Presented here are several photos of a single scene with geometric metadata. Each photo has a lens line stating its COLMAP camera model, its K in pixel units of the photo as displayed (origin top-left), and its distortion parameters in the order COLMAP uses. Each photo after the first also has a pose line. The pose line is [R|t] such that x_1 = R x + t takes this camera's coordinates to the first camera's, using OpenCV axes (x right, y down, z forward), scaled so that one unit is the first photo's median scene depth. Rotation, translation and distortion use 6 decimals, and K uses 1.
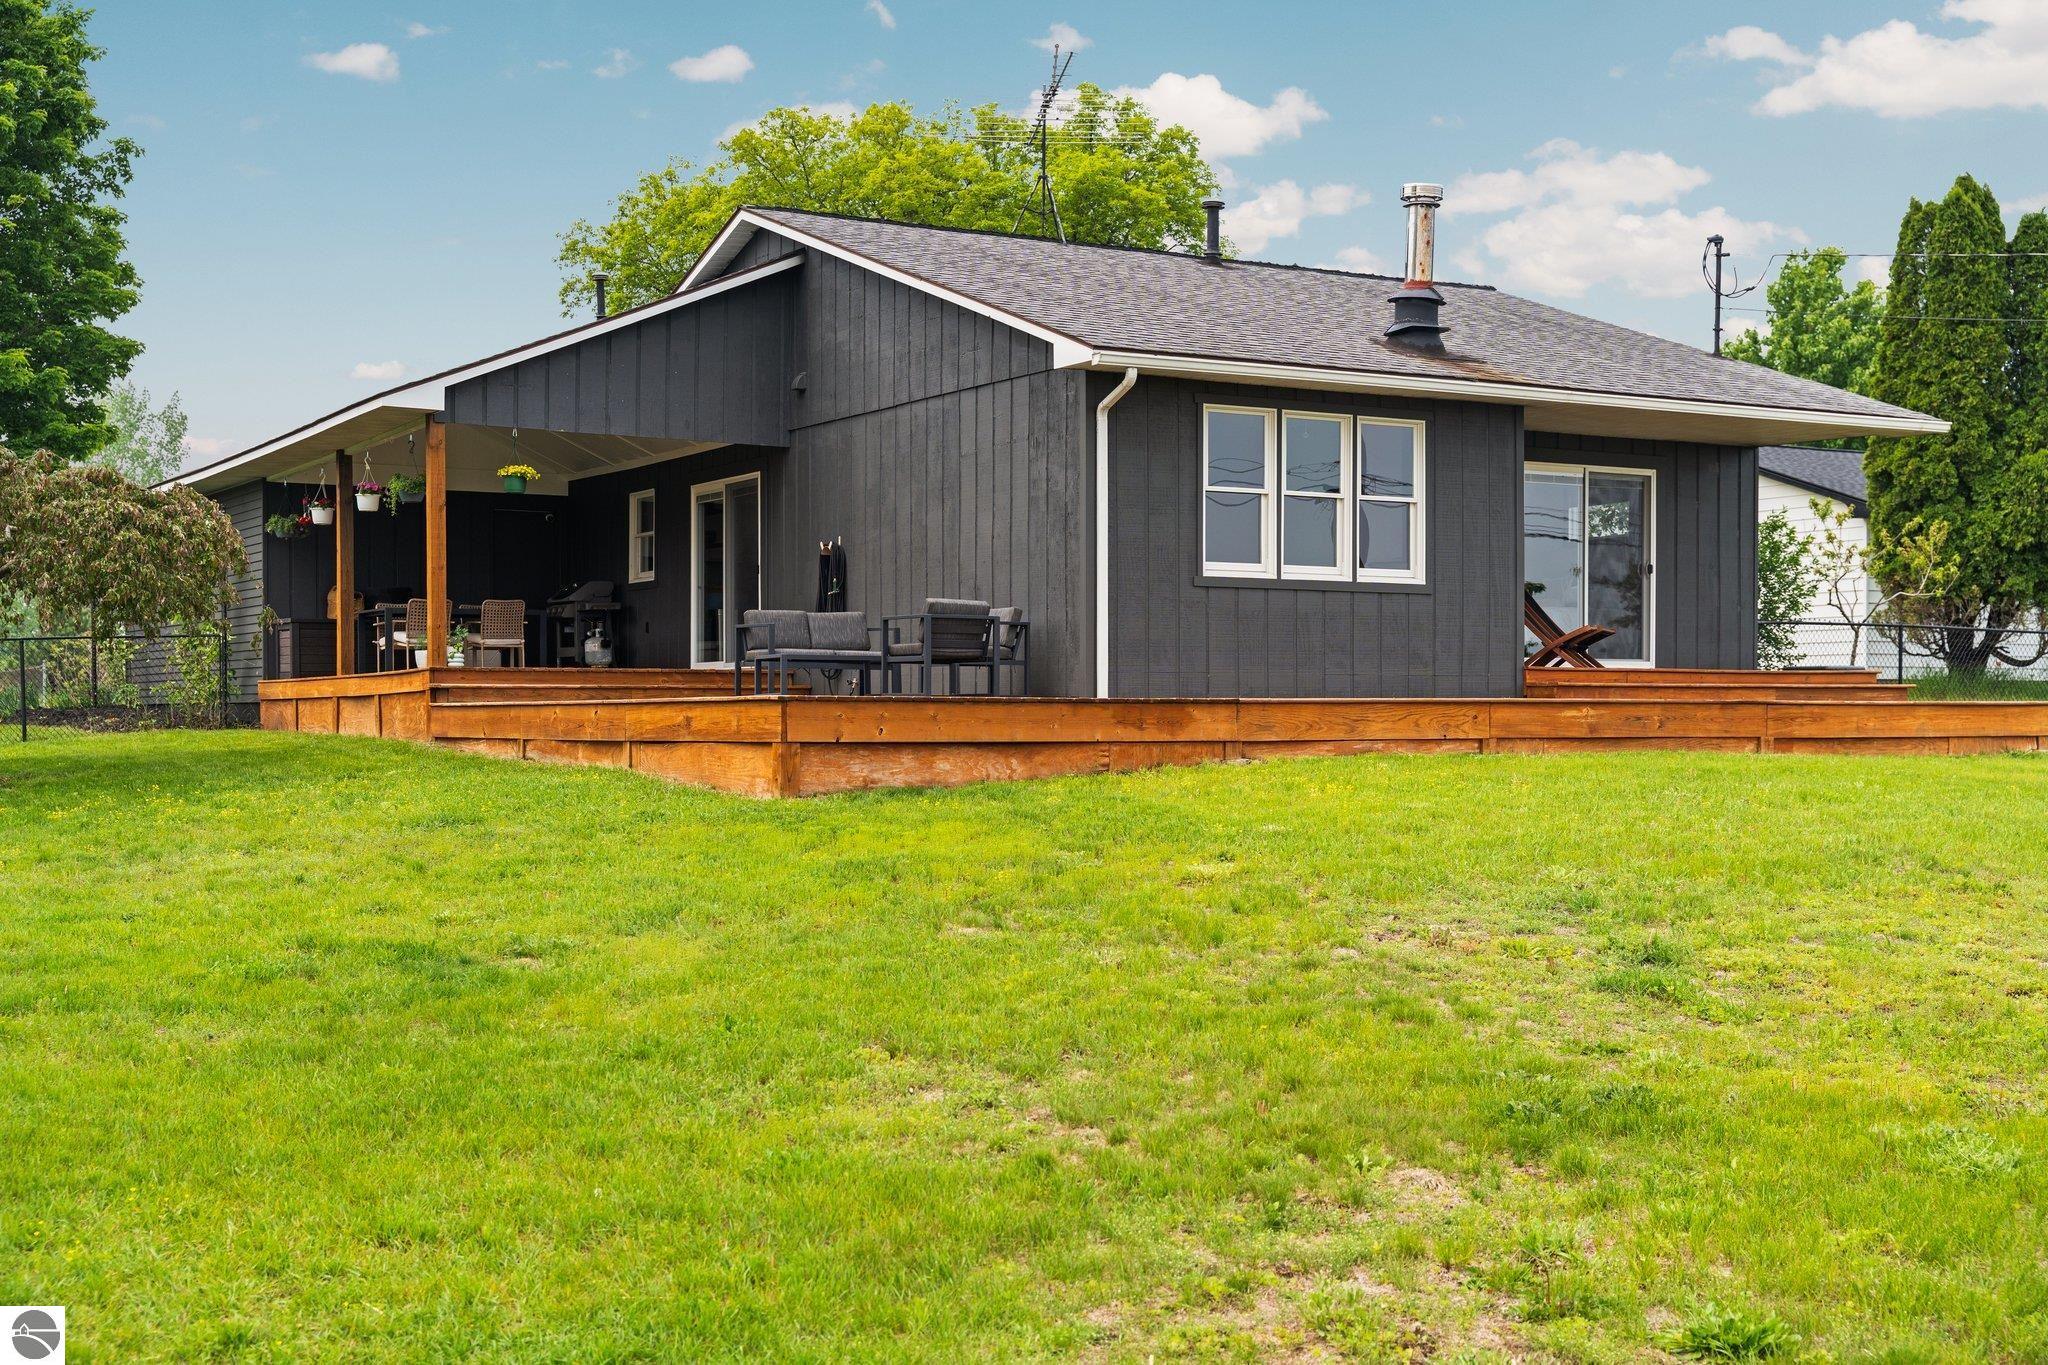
lens RADIAL K [[2659.1, 0, 1124.5], [0, 2659.1, 703.9], [0, 0, 1]] dist [0.032655, 0.000000]
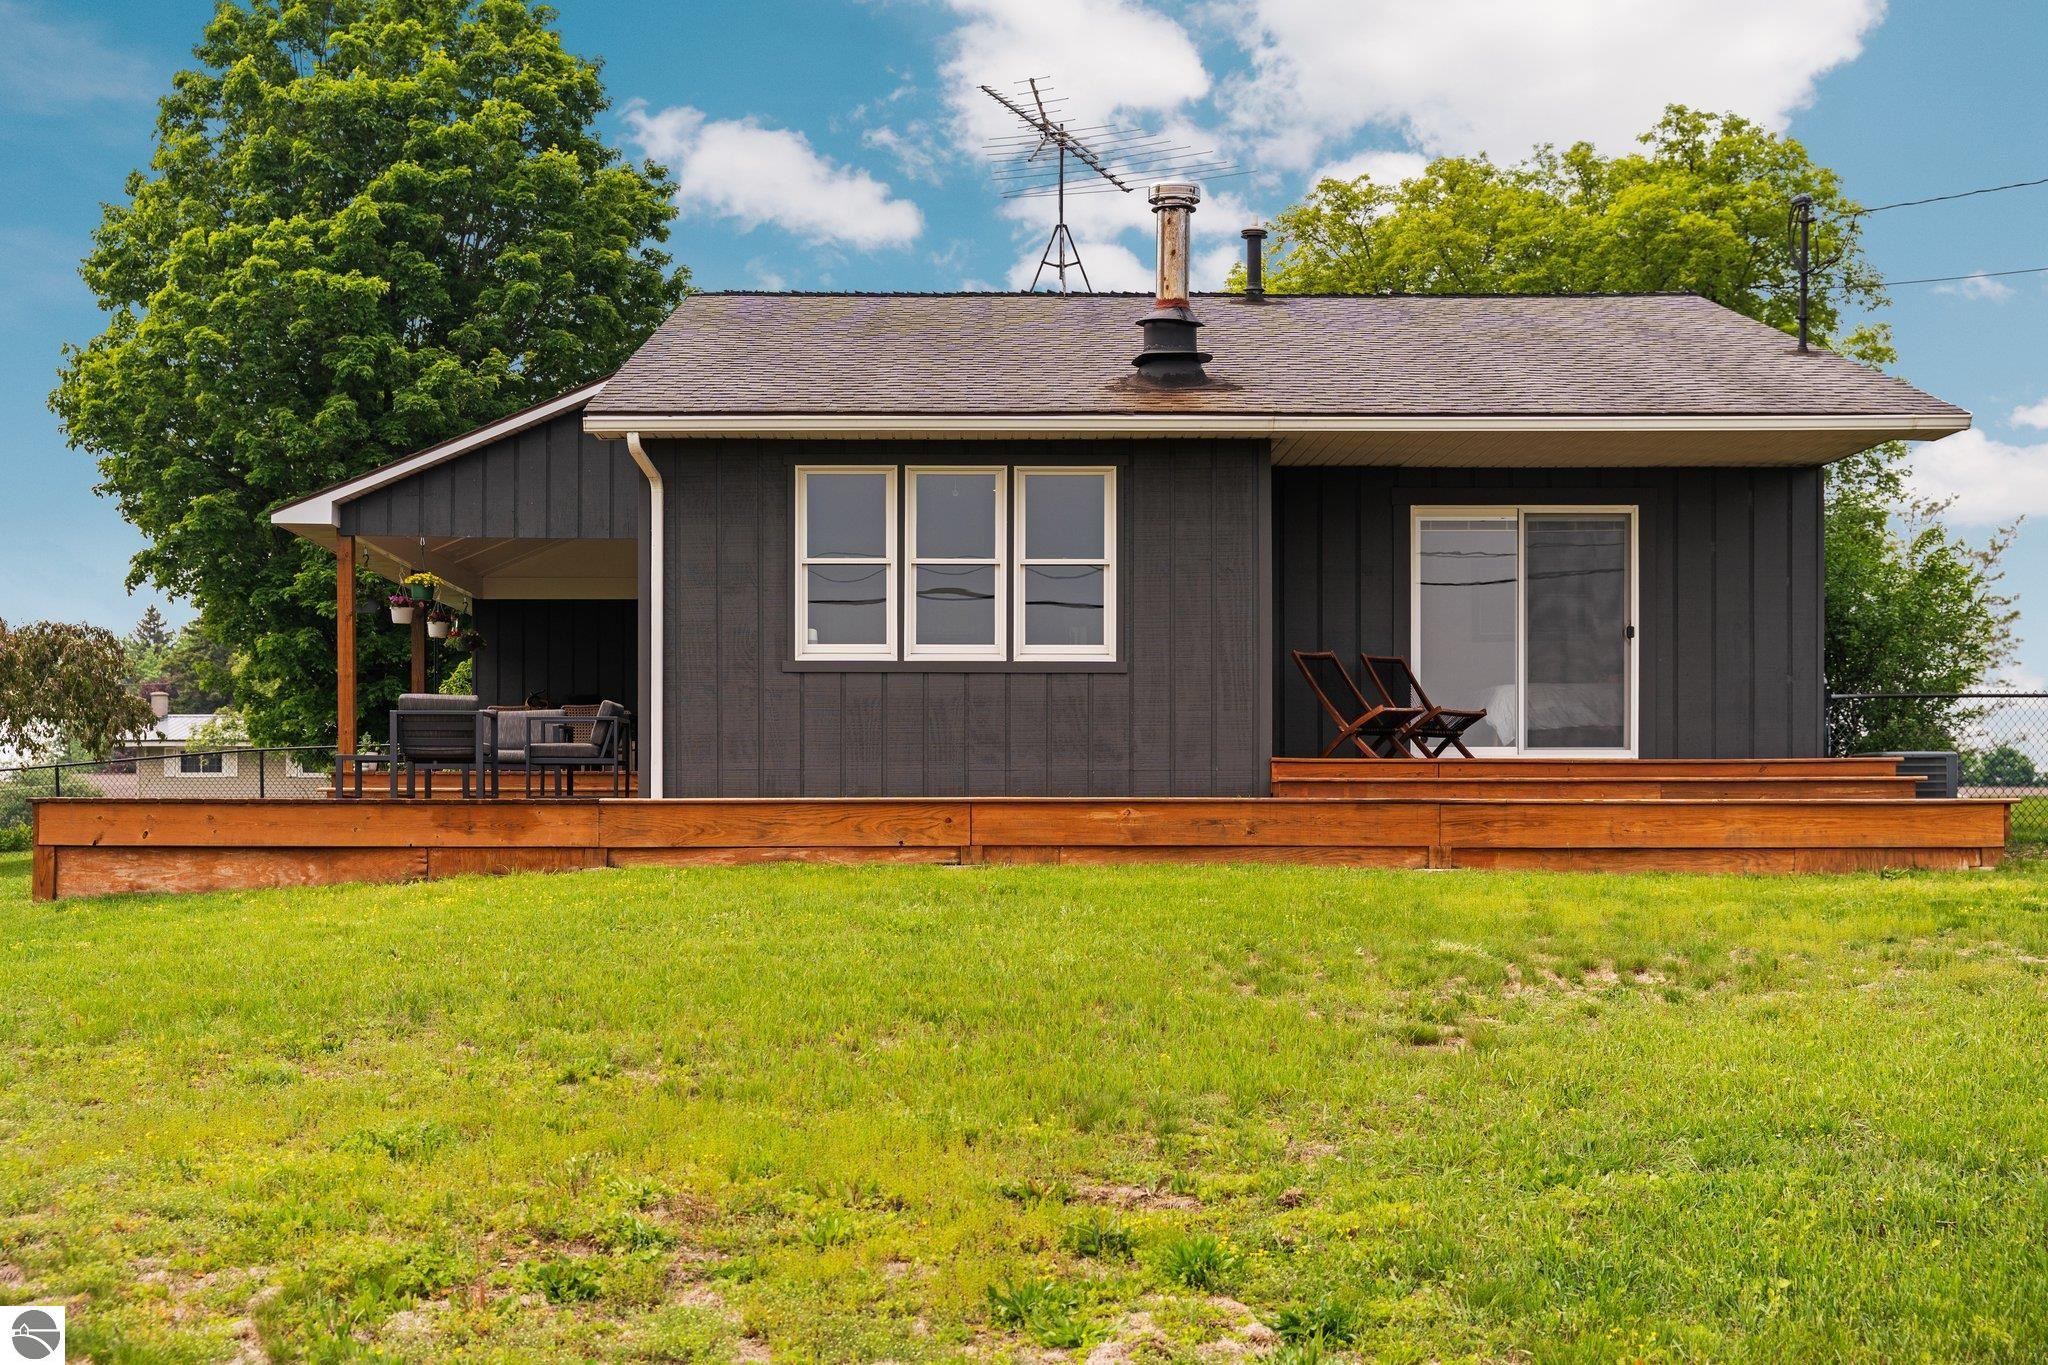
lens RADIAL K [[2662.7, 0, 1020.6], [0, 2662.7, 771.3], [0, 0, 1]] dist [0.017965, 0.000000]
pose [[0.847095, -0.009821, -0.531351, 0.557752], [0.001981, 0.999881, -0.015322, 0.002348], [0.531439, 0.011926, 0.847013, 0.291000]]
